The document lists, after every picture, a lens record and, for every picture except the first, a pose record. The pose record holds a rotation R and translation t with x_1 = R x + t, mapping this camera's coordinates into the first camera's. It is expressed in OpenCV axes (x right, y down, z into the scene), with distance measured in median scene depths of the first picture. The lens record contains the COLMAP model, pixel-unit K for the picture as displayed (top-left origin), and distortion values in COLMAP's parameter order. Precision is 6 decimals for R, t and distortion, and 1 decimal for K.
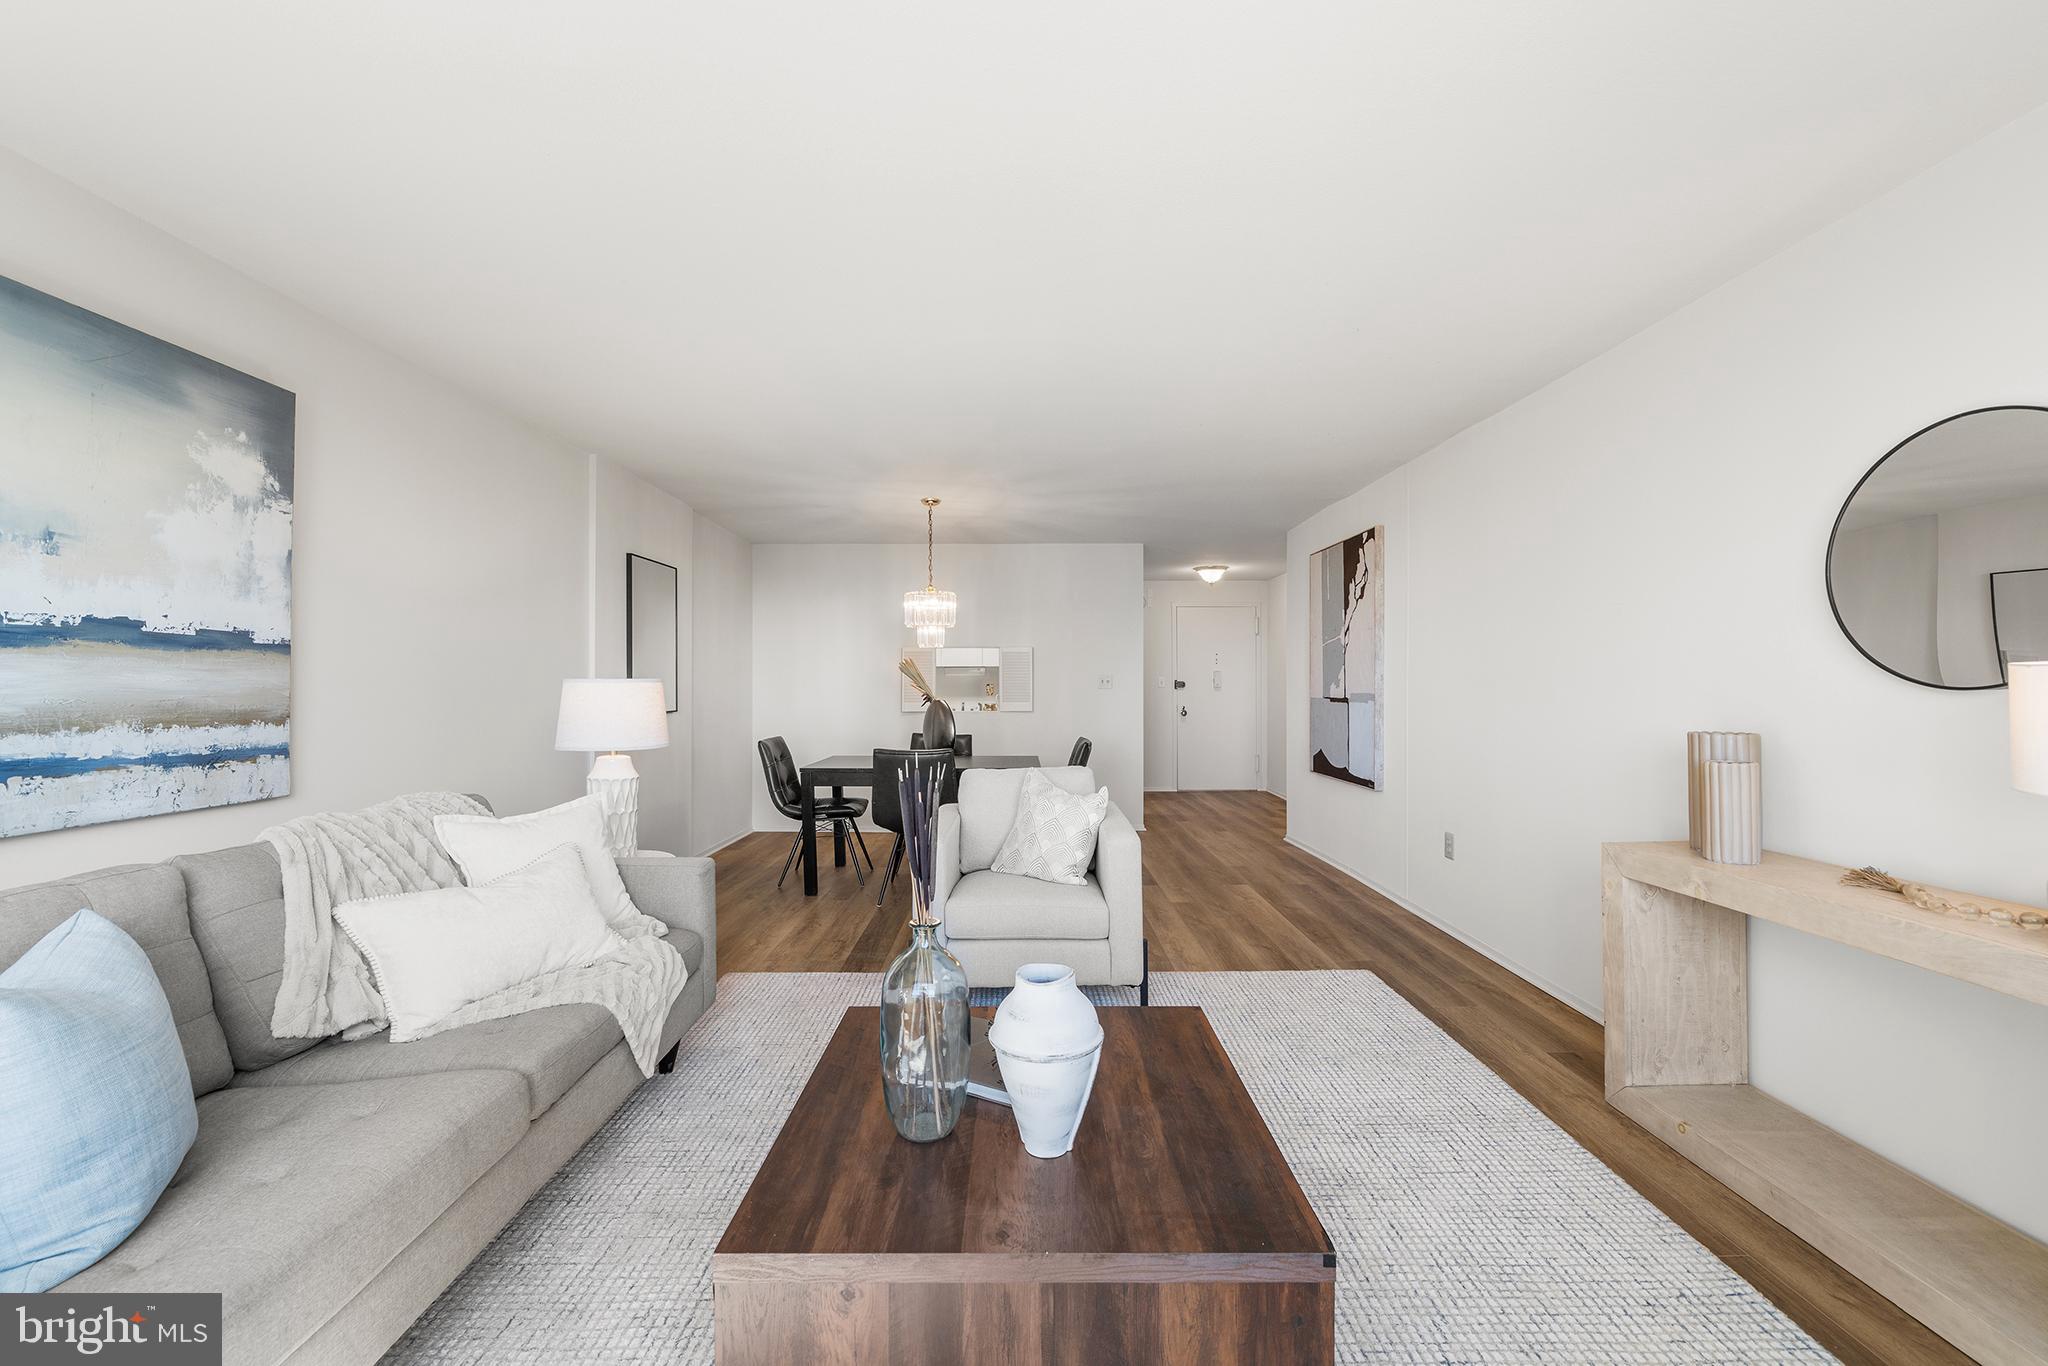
lens RADIAL K [[817.2, 0, 1037.0], [0, 817.2, 680.1], [0, 0, 1]] dist [-0.001934, -0.000683]
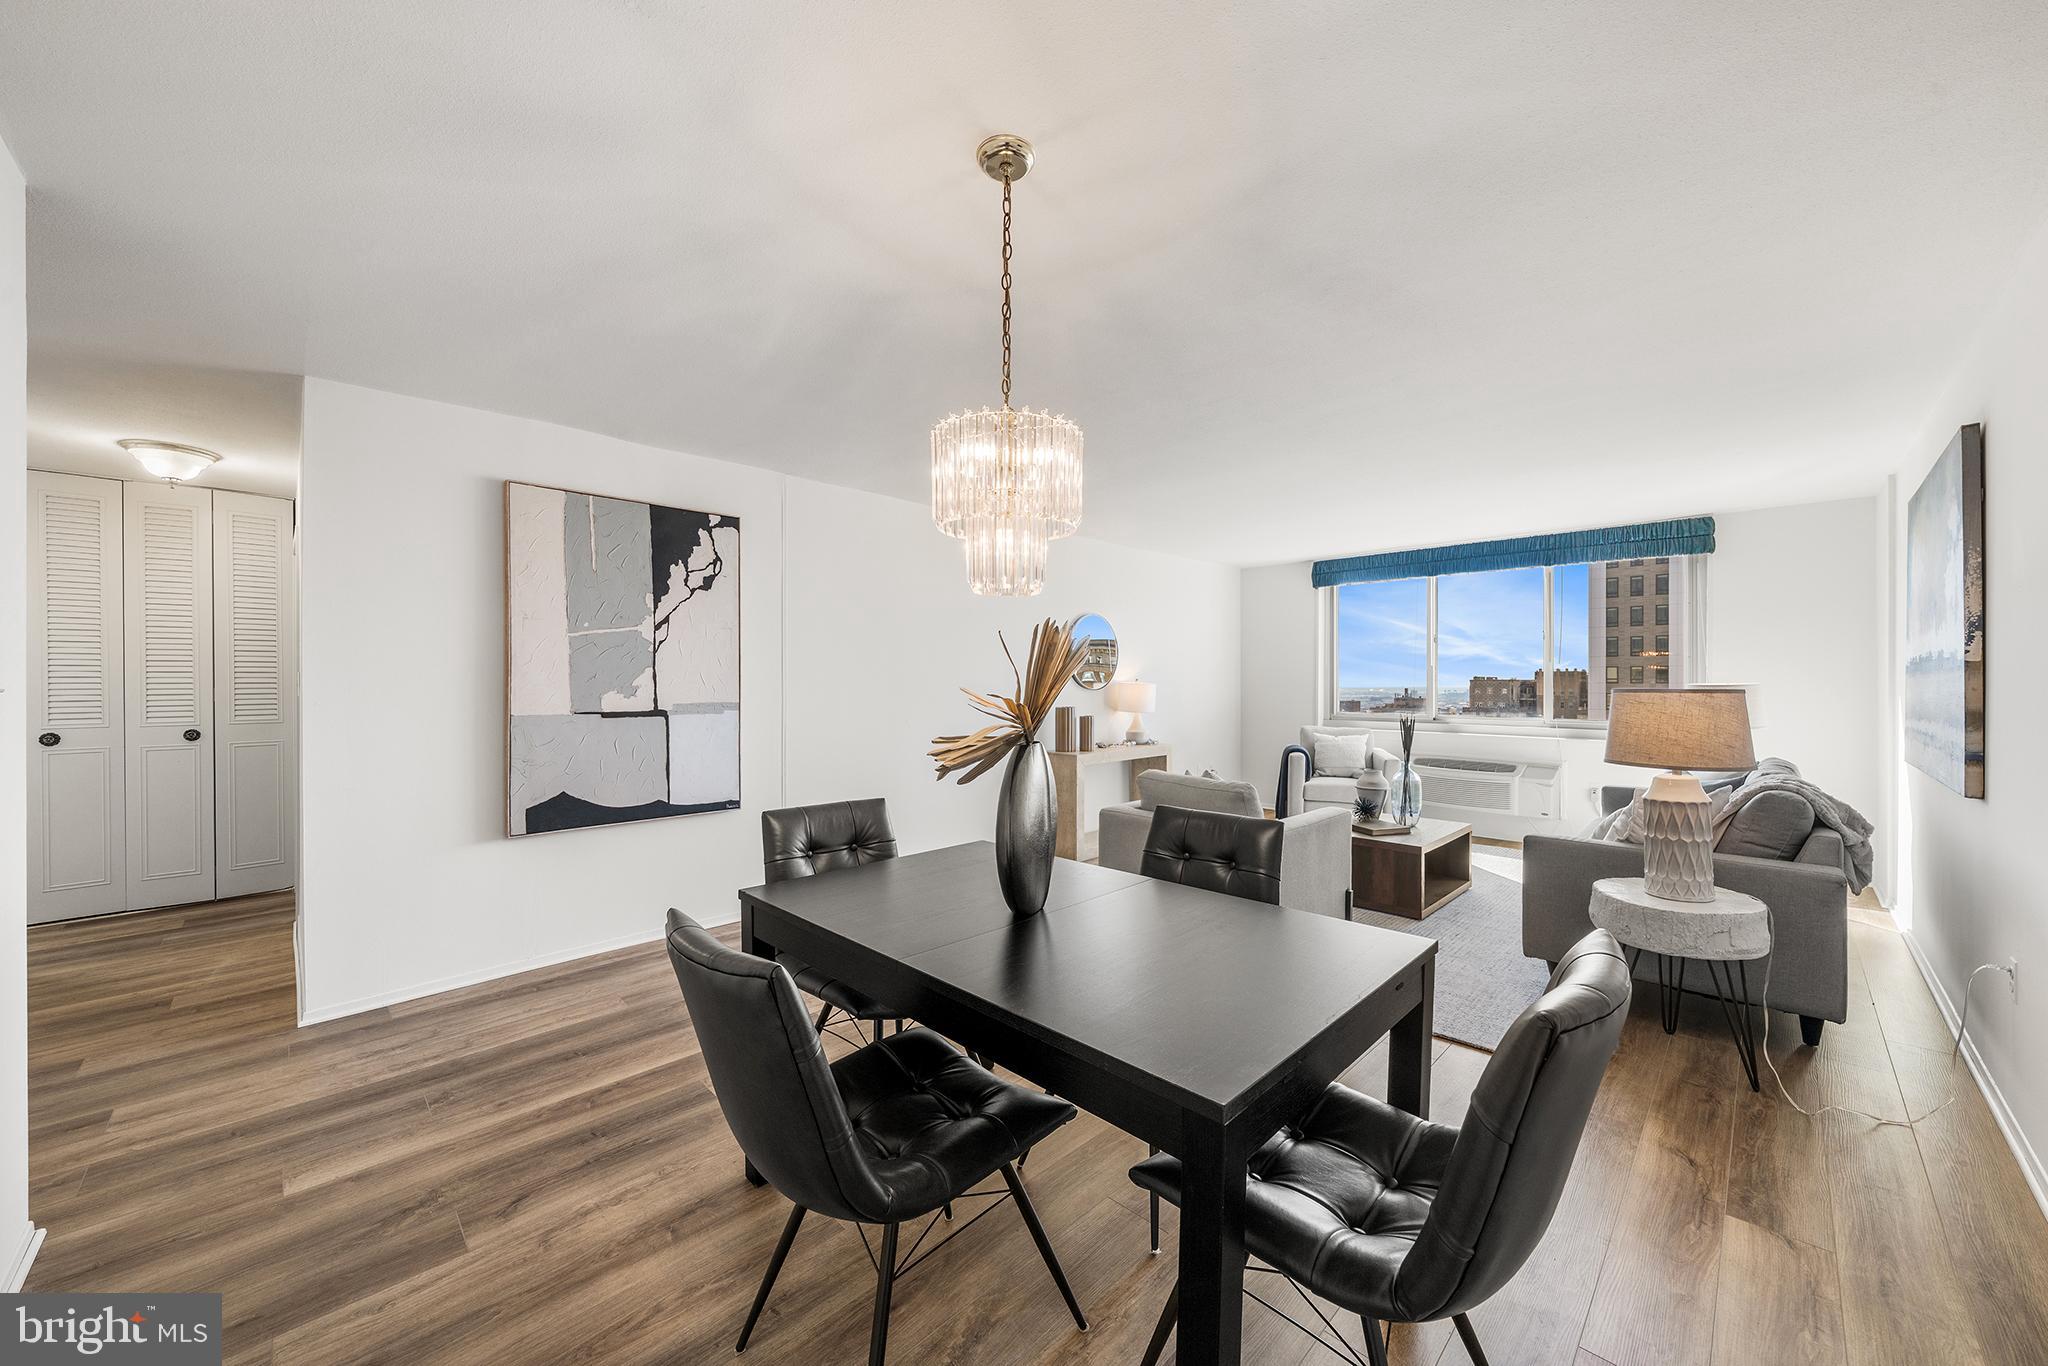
lens RADIAL K [[747.8, 0, 1026.5], [0, 747.8, 683.7], [0, 0, 1]] dist [-0.002048, -0.000451]
pose [[-0.688796, 0.000429, 0.724955, -0.814180], [-0.001828, 0.999996, -0.002329, -0.005419], [-0.724953, -0.002929, -0.688792, 2.702366]]
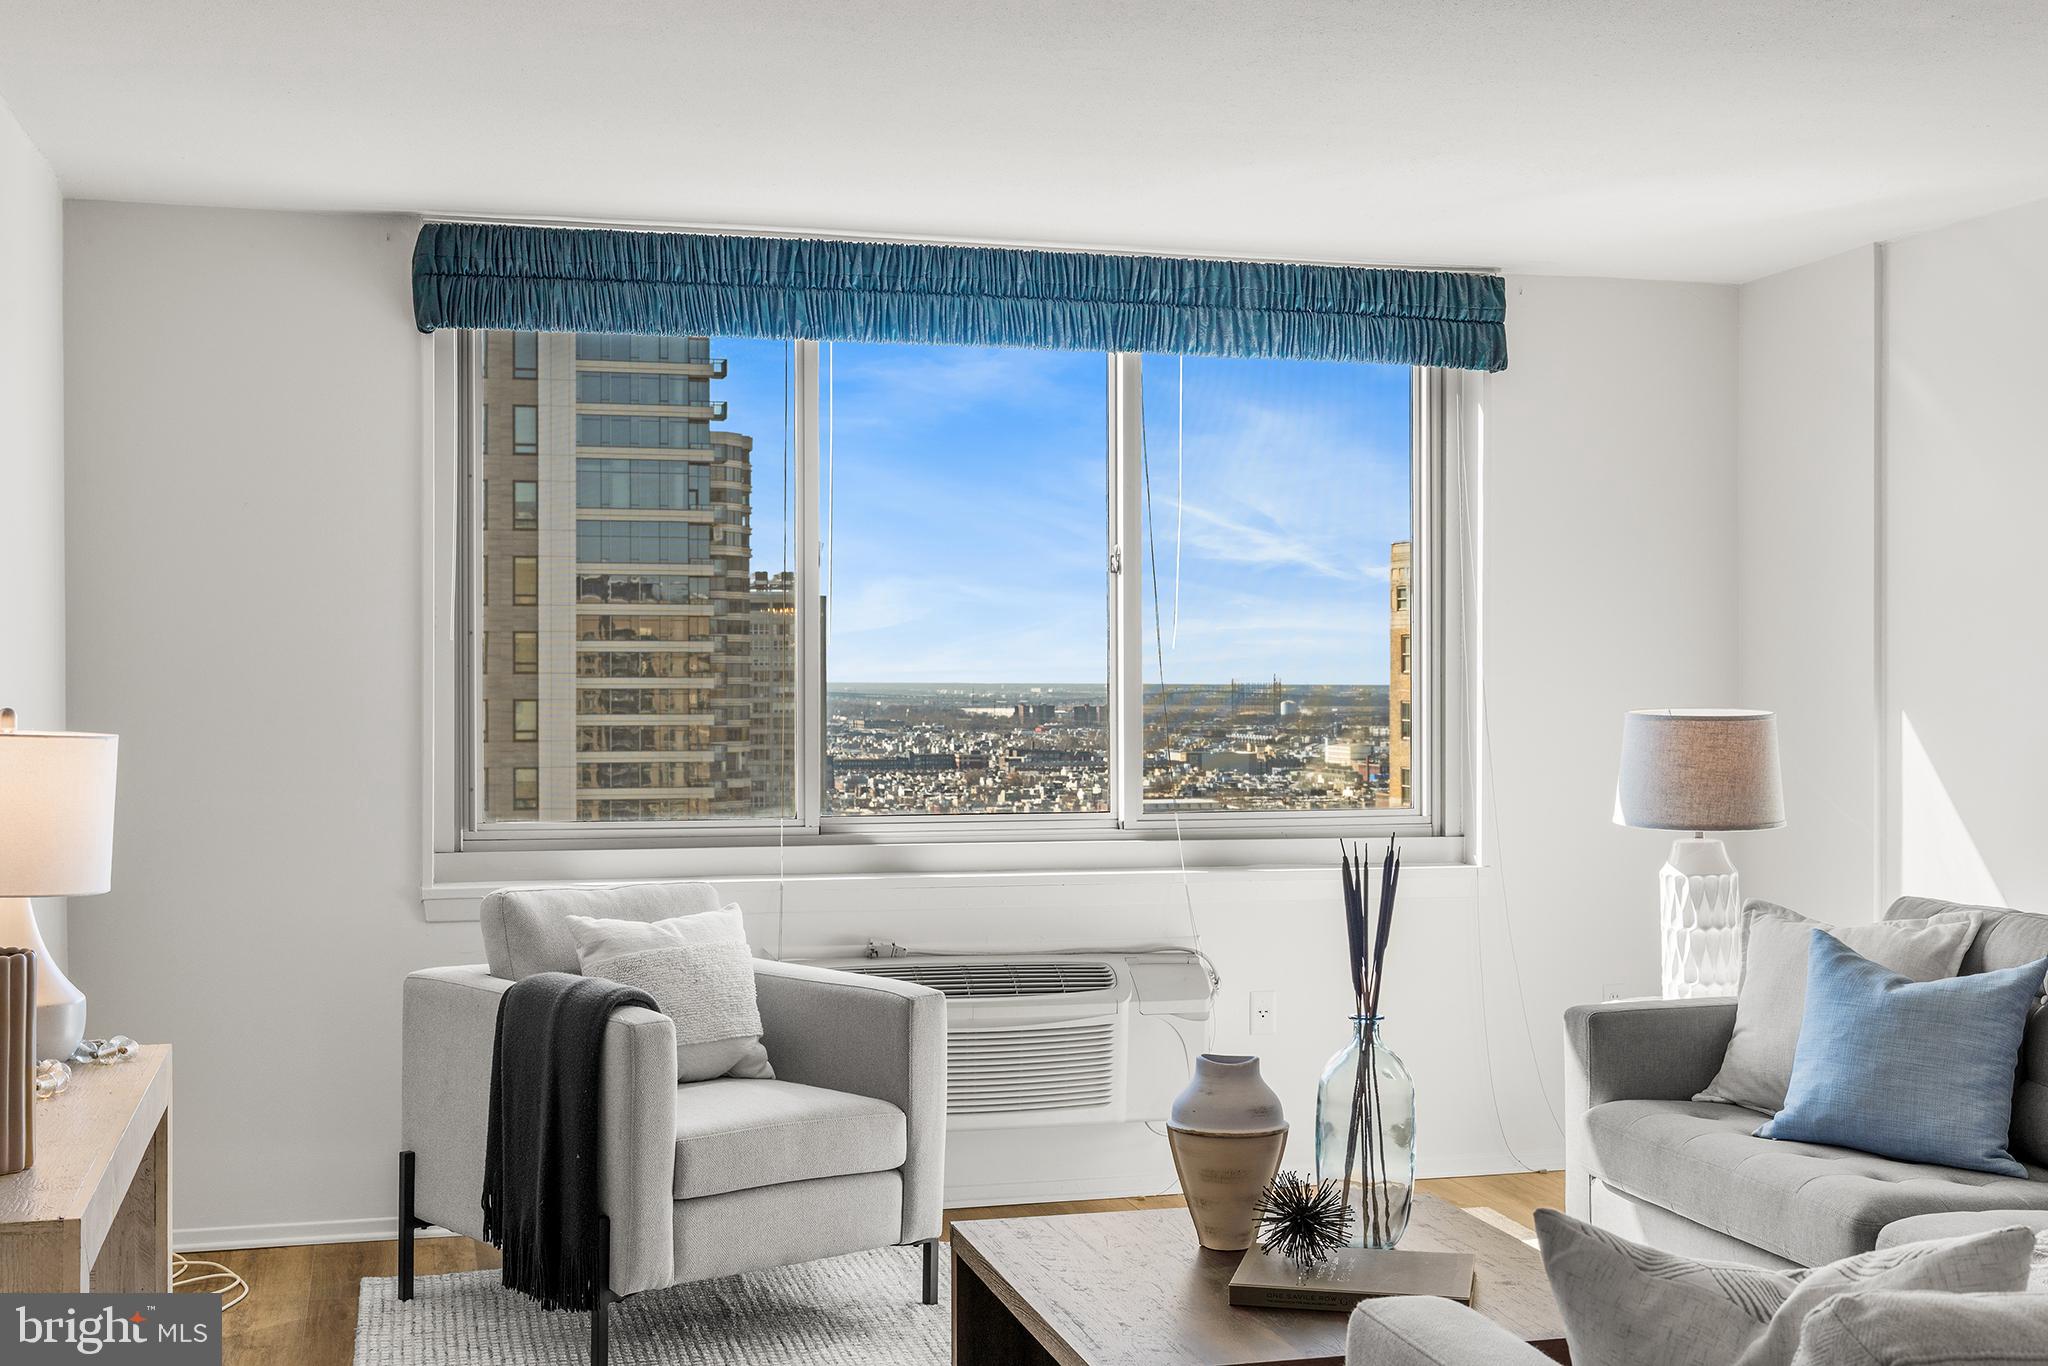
lens RADIAL K [[2326.3, 0, 1002.1], [0, 2326.3, 691.5], [0, 0, 1]] dist [-0.004528, 0.000000]
pose [[-0.973207, 0.003368, -0.229905, 0.538904], [0.002211, 0.999984, 0.005292, -0.047064], [0.229919, 0.004642, -0.973199, 2.196262]]
